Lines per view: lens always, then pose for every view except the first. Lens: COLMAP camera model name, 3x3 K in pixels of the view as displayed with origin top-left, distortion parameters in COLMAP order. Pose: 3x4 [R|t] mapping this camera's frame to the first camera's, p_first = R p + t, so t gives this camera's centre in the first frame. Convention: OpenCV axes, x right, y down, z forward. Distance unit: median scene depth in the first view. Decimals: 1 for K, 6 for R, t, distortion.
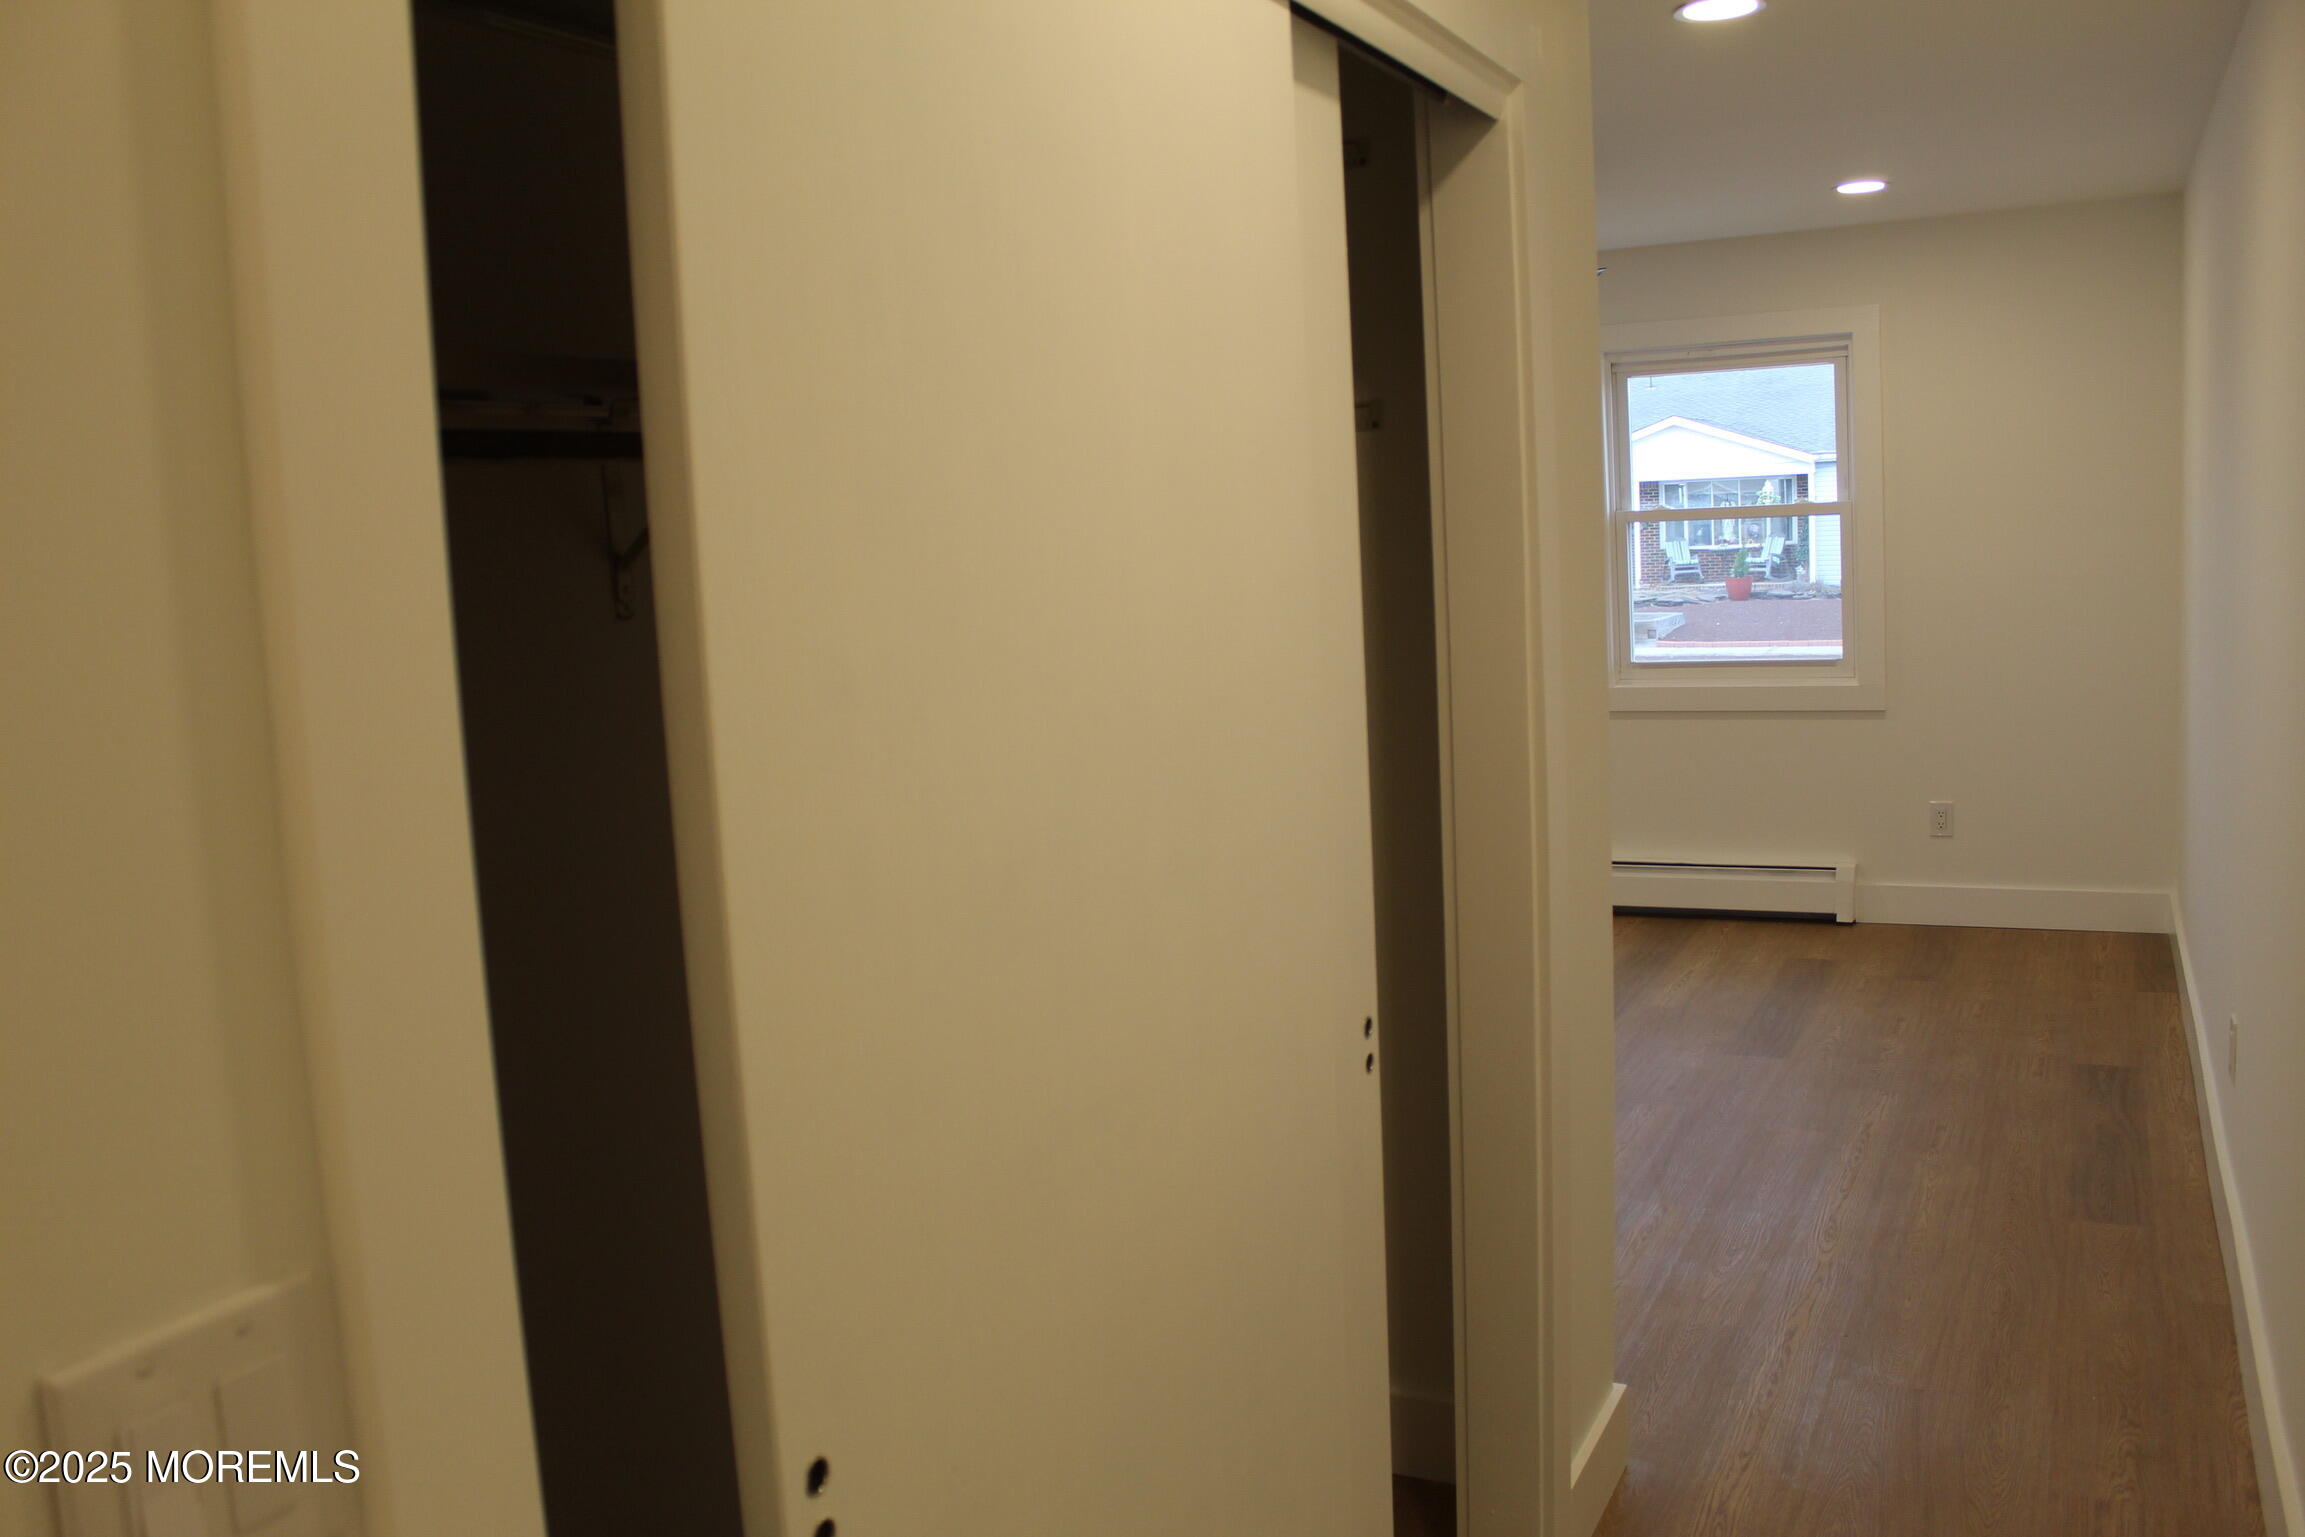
lens RADIAL K [[1939.4, 0, 1124.1], [0, 1939.4, 779.1], [0, 0, 1]] dist [-0.158396, 0.141361]
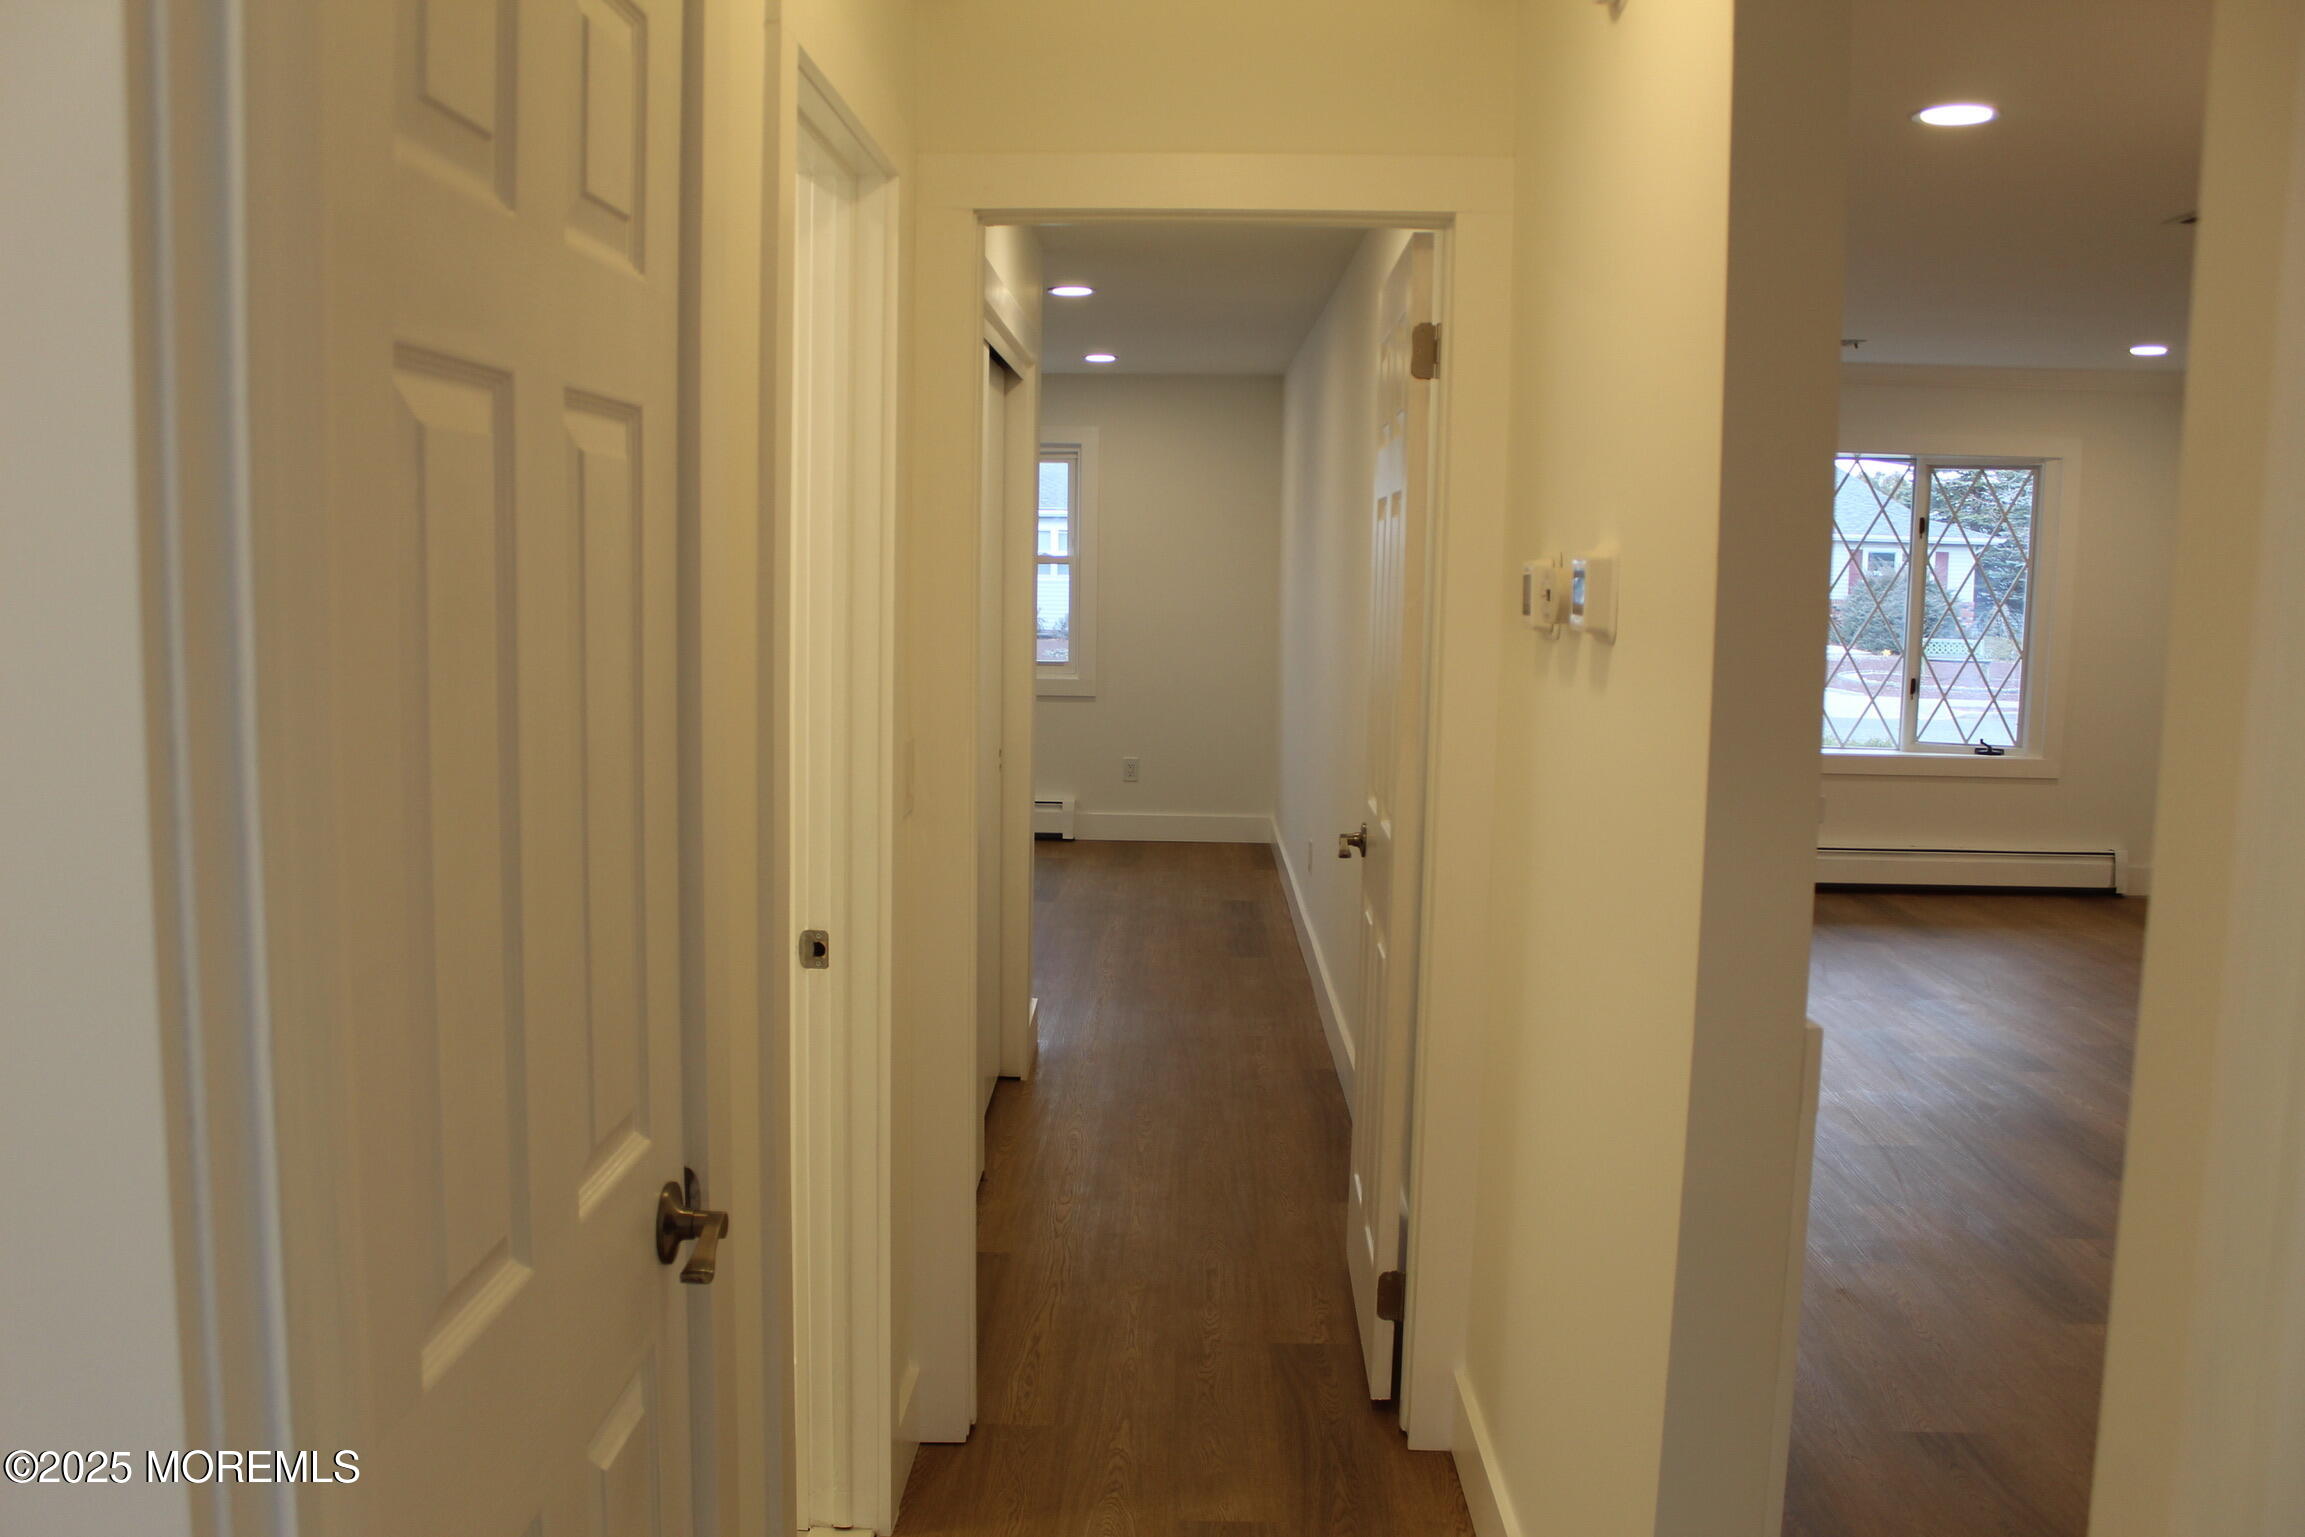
lens RADIAL K [[1939.4, 0, 1124.1], [0, 1939.4, 779.1], [0, 0, 1]] dist [-0.158396, 0.141361]
pose [[0.902005, 0.013613, 0.431512, -0.233756], [-0.005031, 0.999766, -0.021023, 0.060215], [-0.431697, 0.016792, 0.901862, -0.381417]]
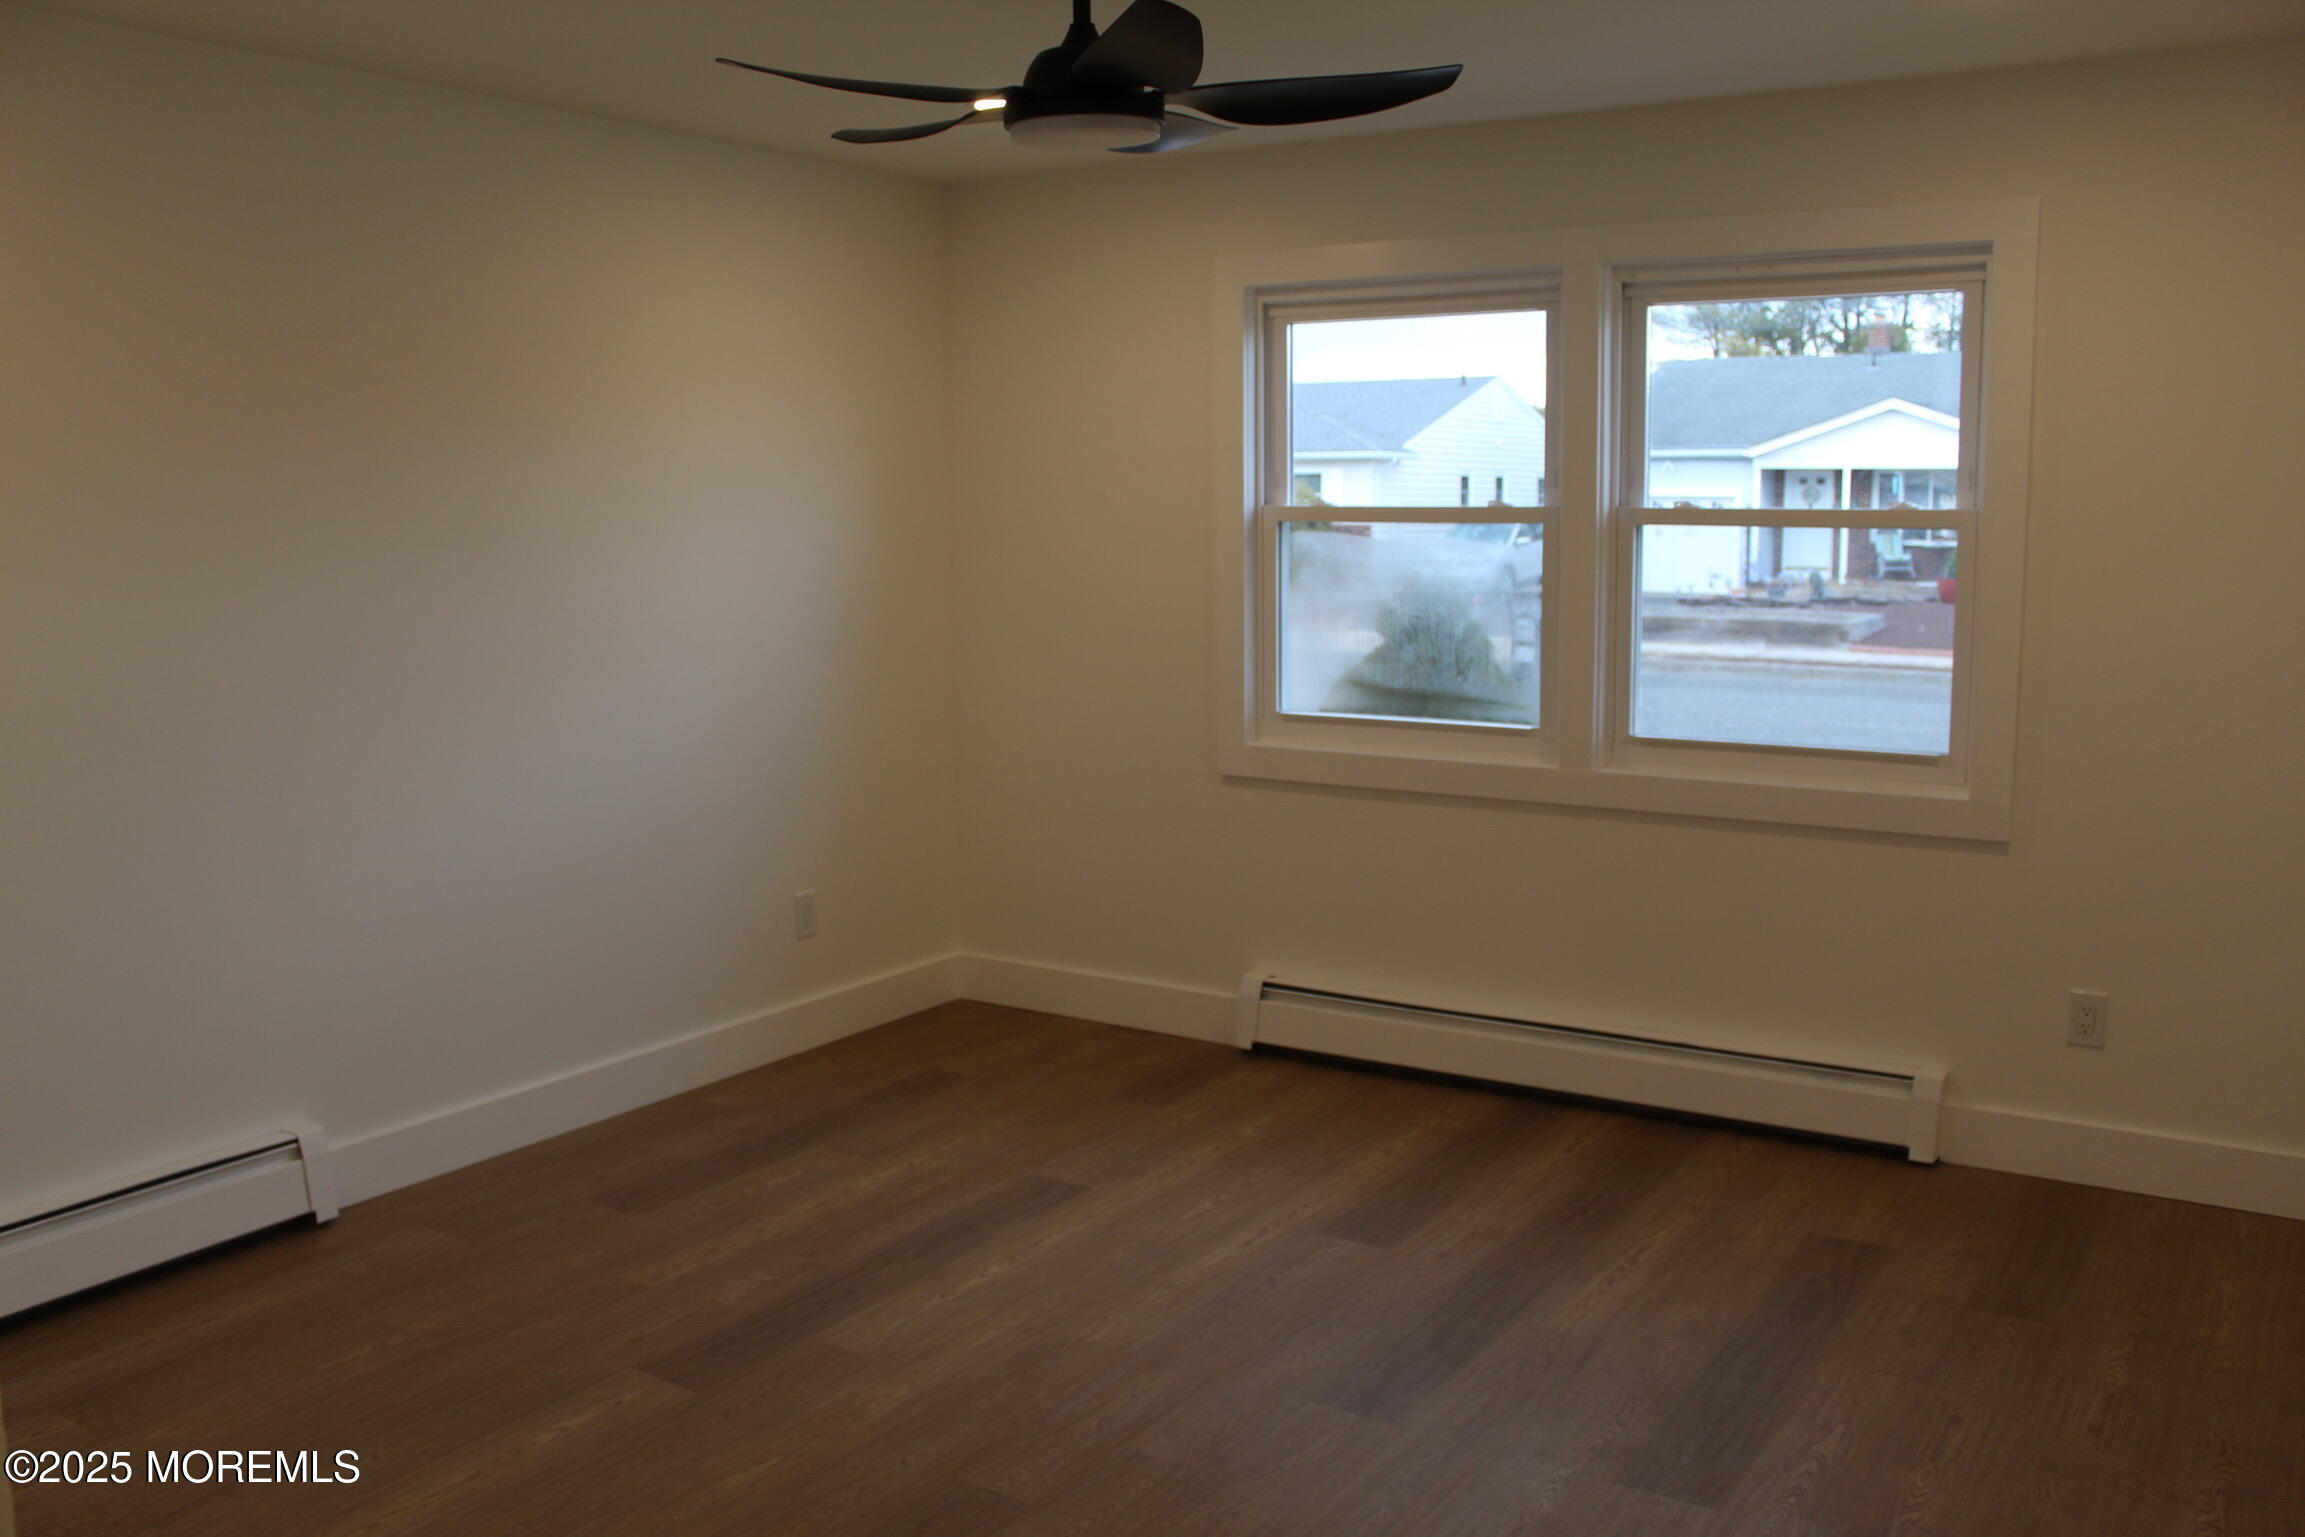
lens RADIAL K [[1939.4, 0, 1124.1], [0, 1939.4, 779.1], [0, 0, 1]] dist [-0.158396, 0.141361]
pose [[0.992636, 0.062450, -0.103799, 0.168533], [-0.060088, 0.997861, 0.025733, -0.055031], [0.105184, -0.019307, 0.994265, 0.335514]]
